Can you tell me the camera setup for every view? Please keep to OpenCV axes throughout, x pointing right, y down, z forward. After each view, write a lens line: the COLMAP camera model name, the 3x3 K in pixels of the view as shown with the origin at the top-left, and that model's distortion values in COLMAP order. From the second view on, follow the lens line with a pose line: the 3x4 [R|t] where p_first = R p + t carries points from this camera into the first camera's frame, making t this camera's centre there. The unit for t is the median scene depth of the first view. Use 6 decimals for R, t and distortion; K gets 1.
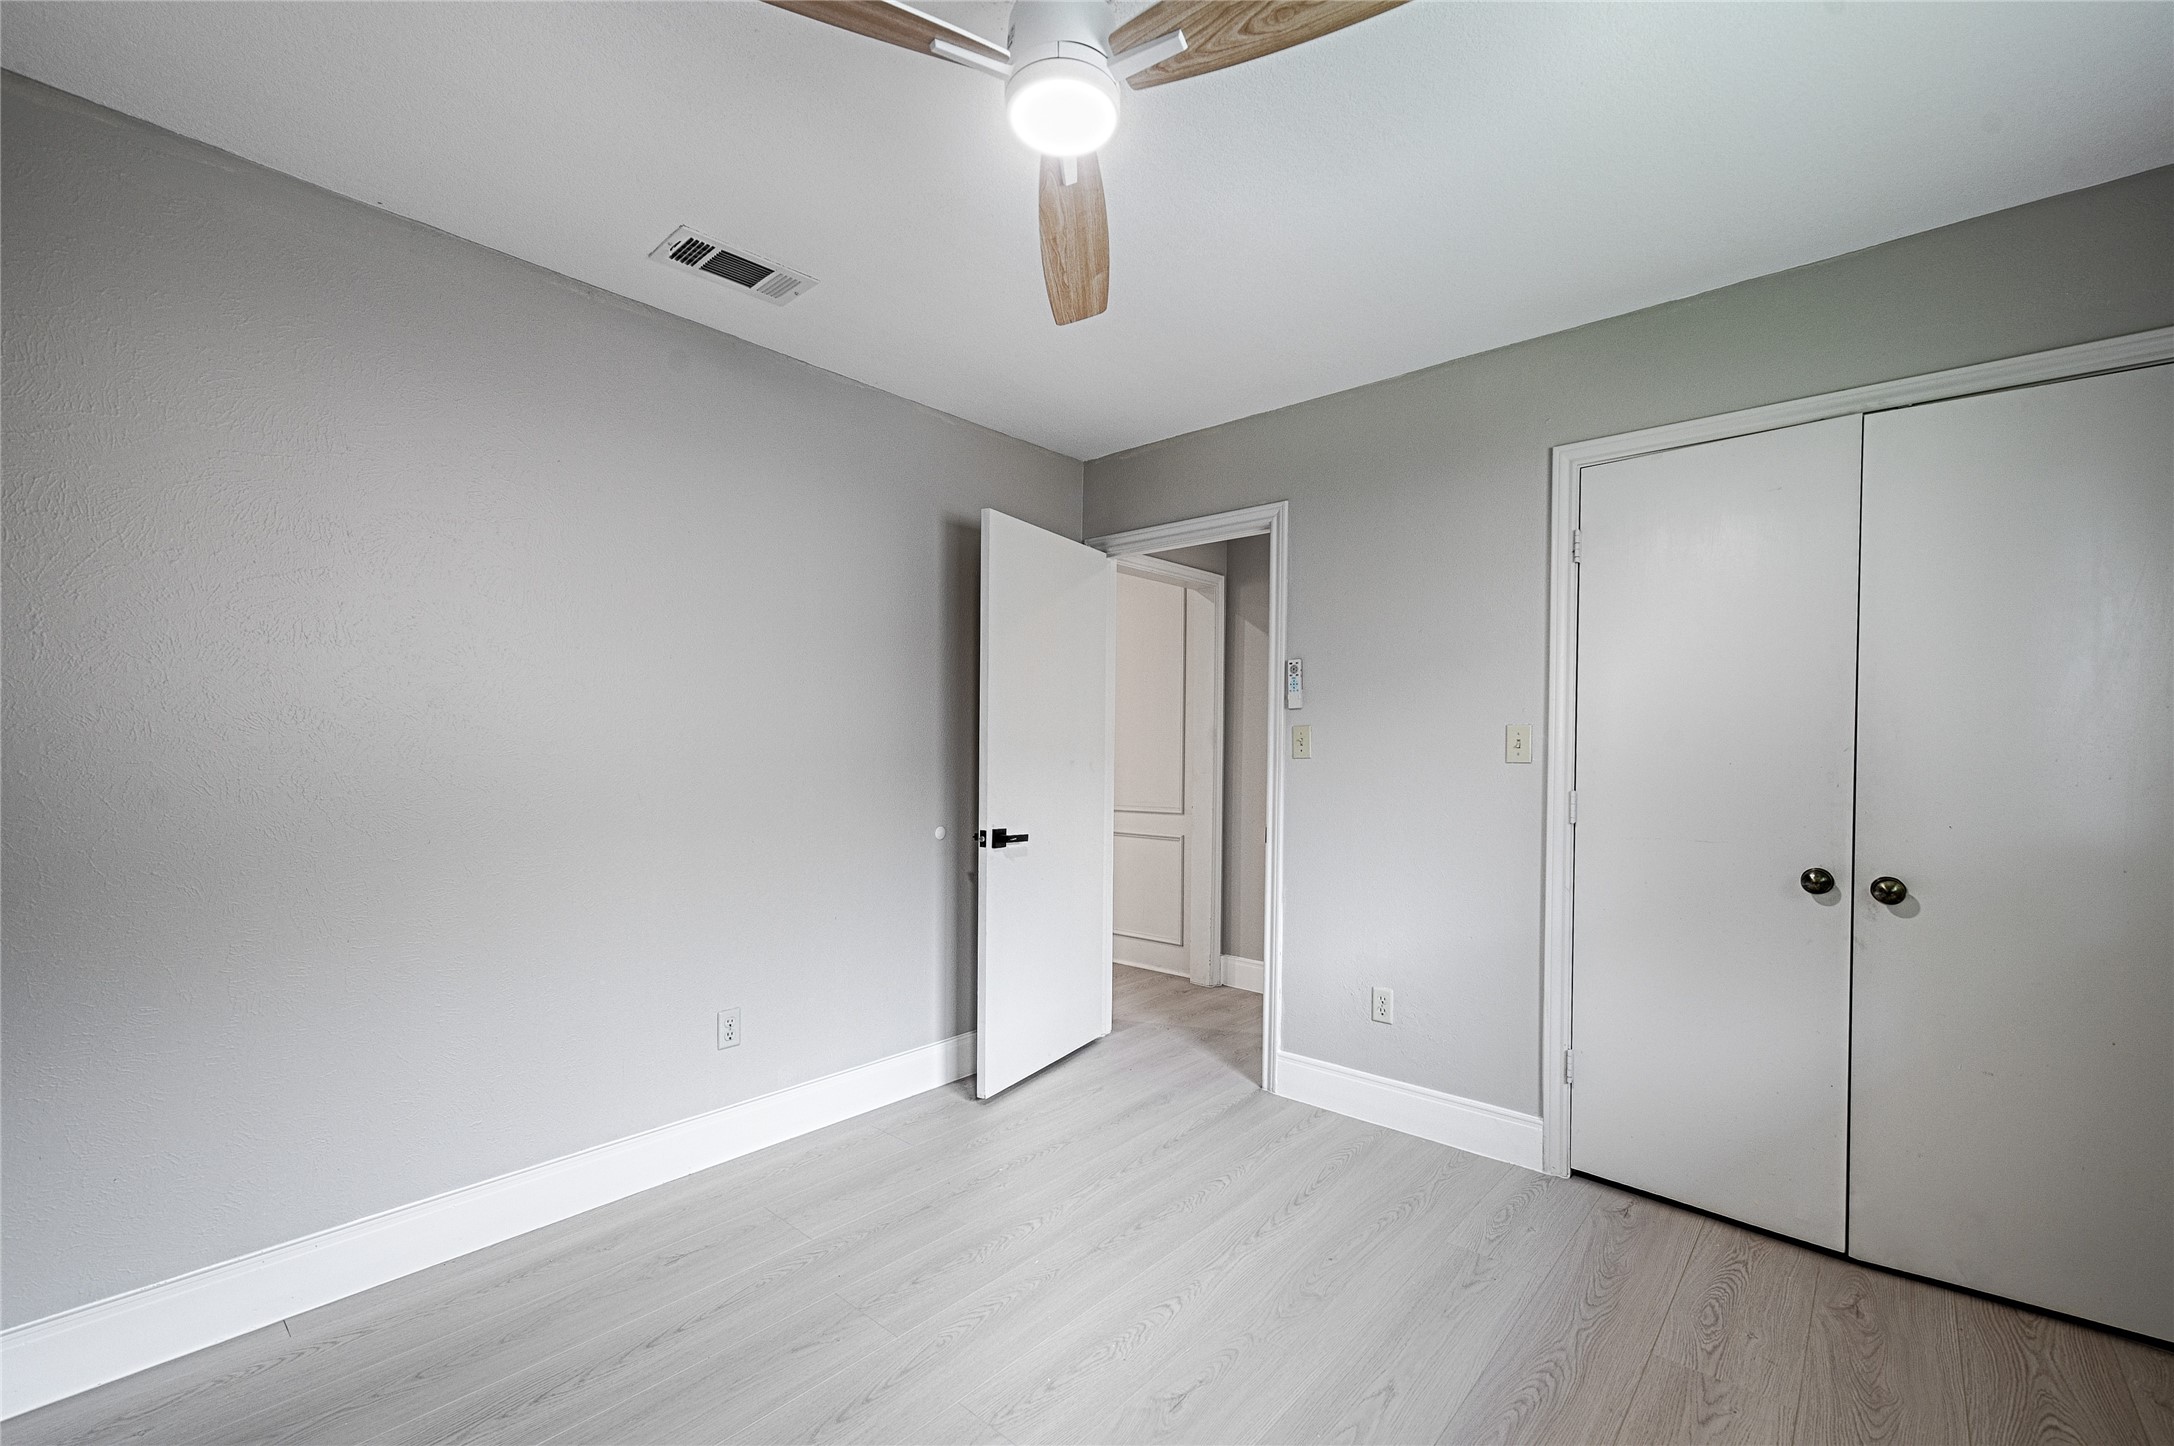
lens RADIAL K [[886.3, 0, 1085.2], [0, 886.3, 732.7], [0, 0, 1]] dist [0.007887, 0.000211]
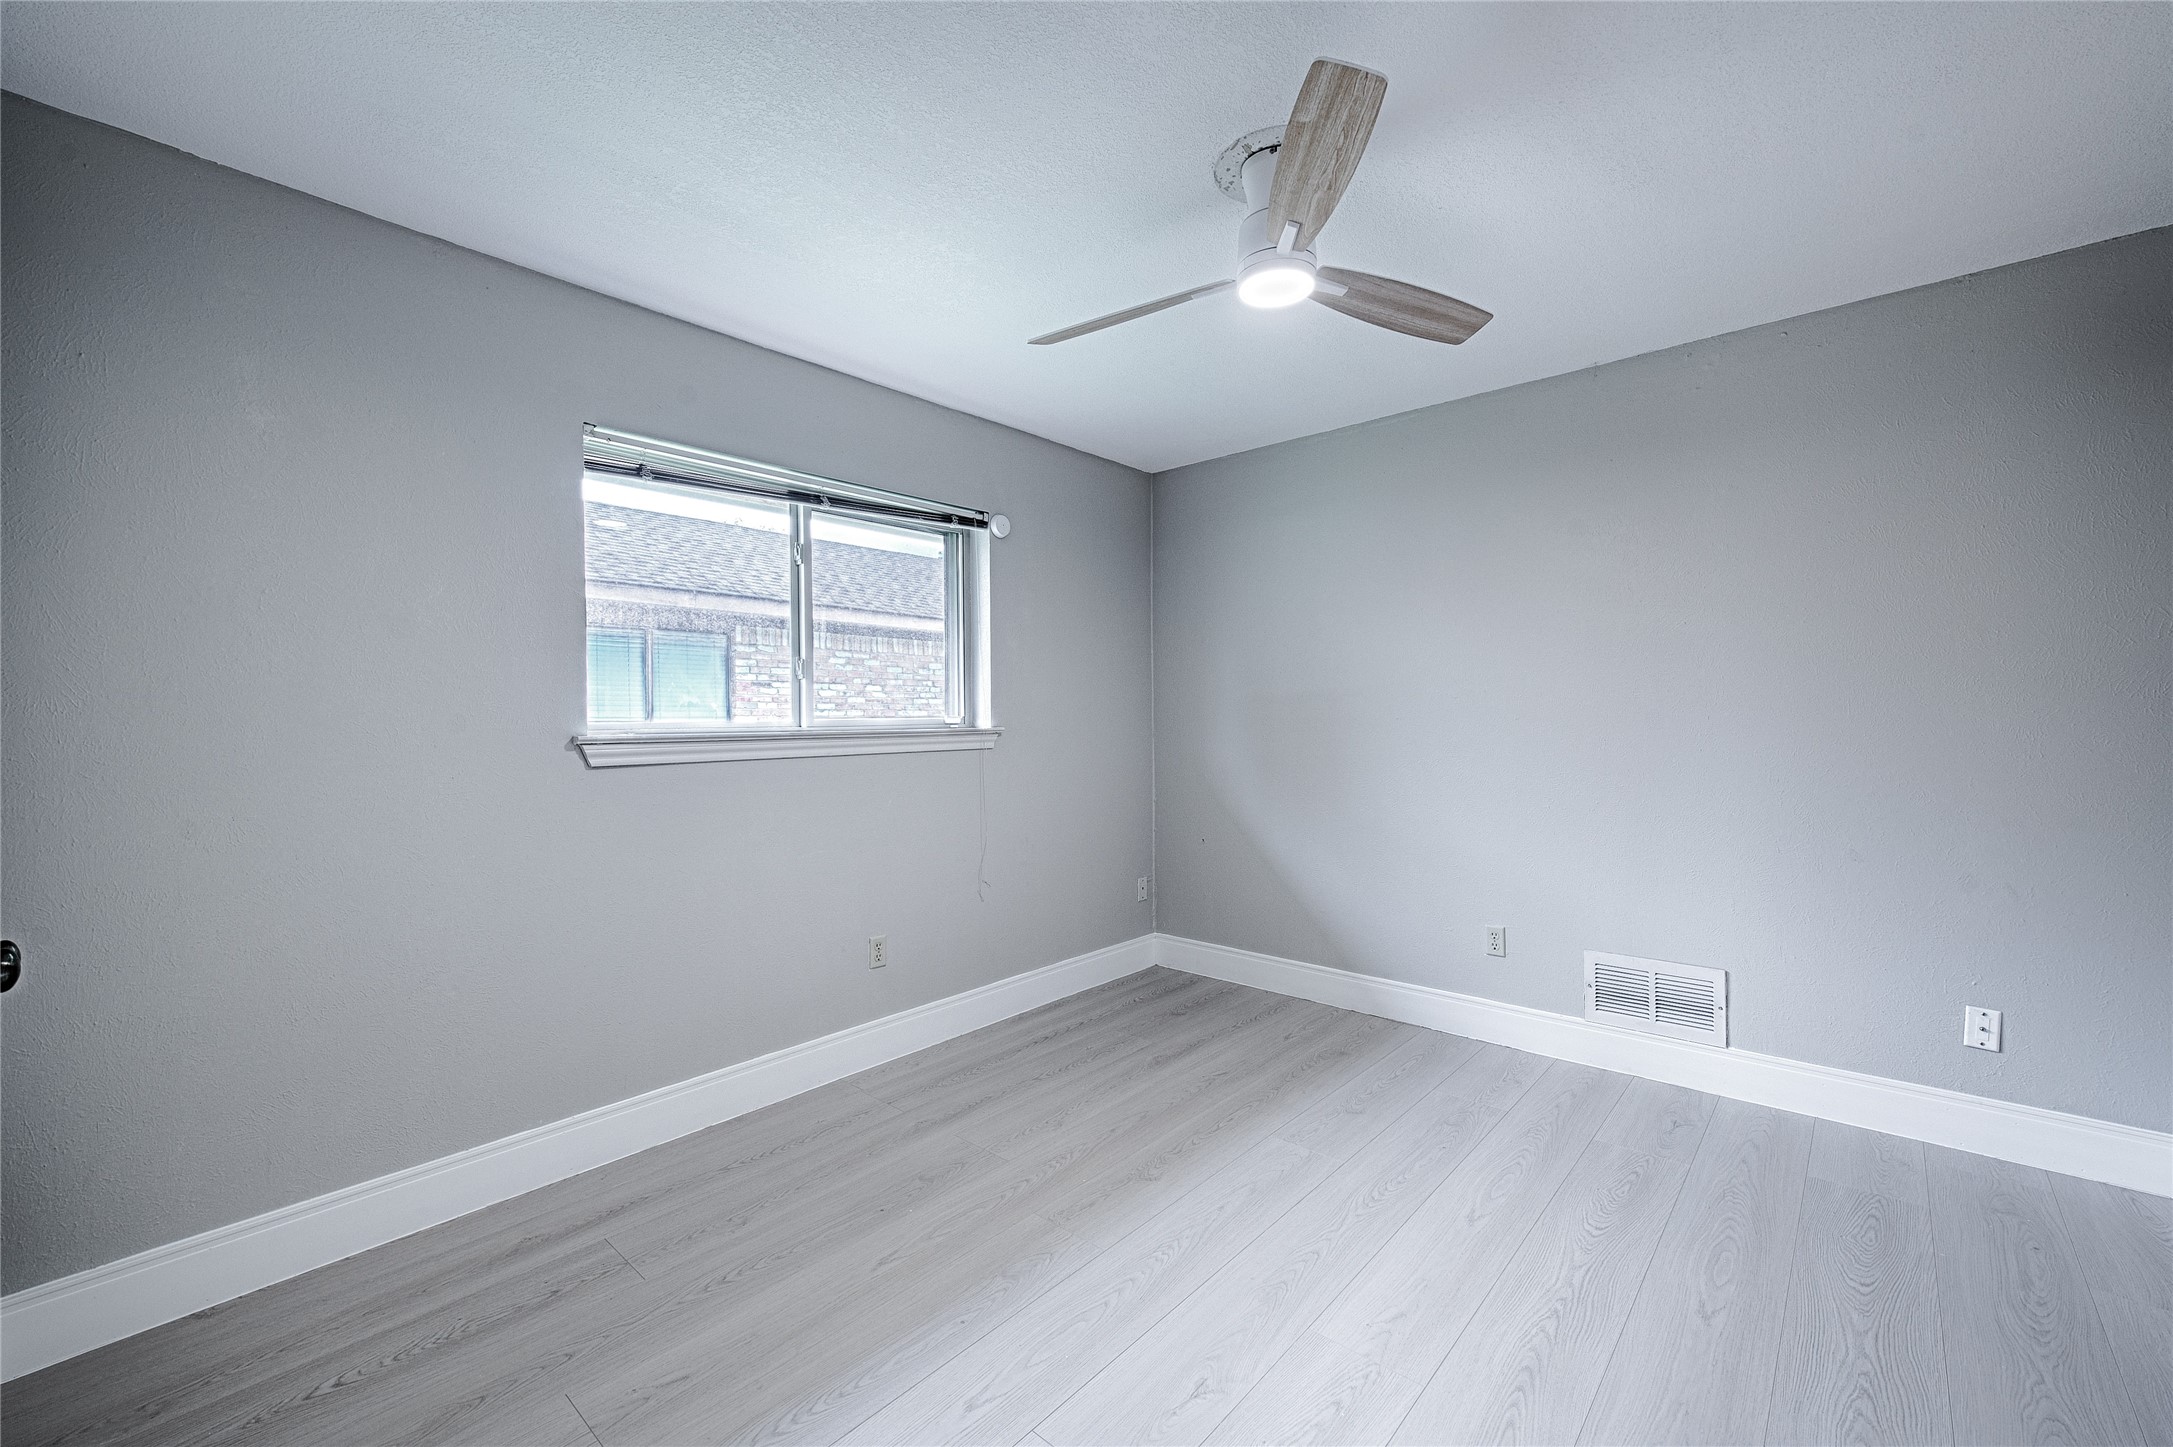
lens RADIAL K [[921.1, 0, 1088.0], [0, 921.1, 722.8], [0, 0, 1]] dist [0.015089, 0.001141]
pose [[-0.999993, -0.002505, -0.002764, 0.223790], [-0.002517, 0.999987, 0.004368, 0.023771], [0.002753, 0.004375, -0.999987, 1.957760]]
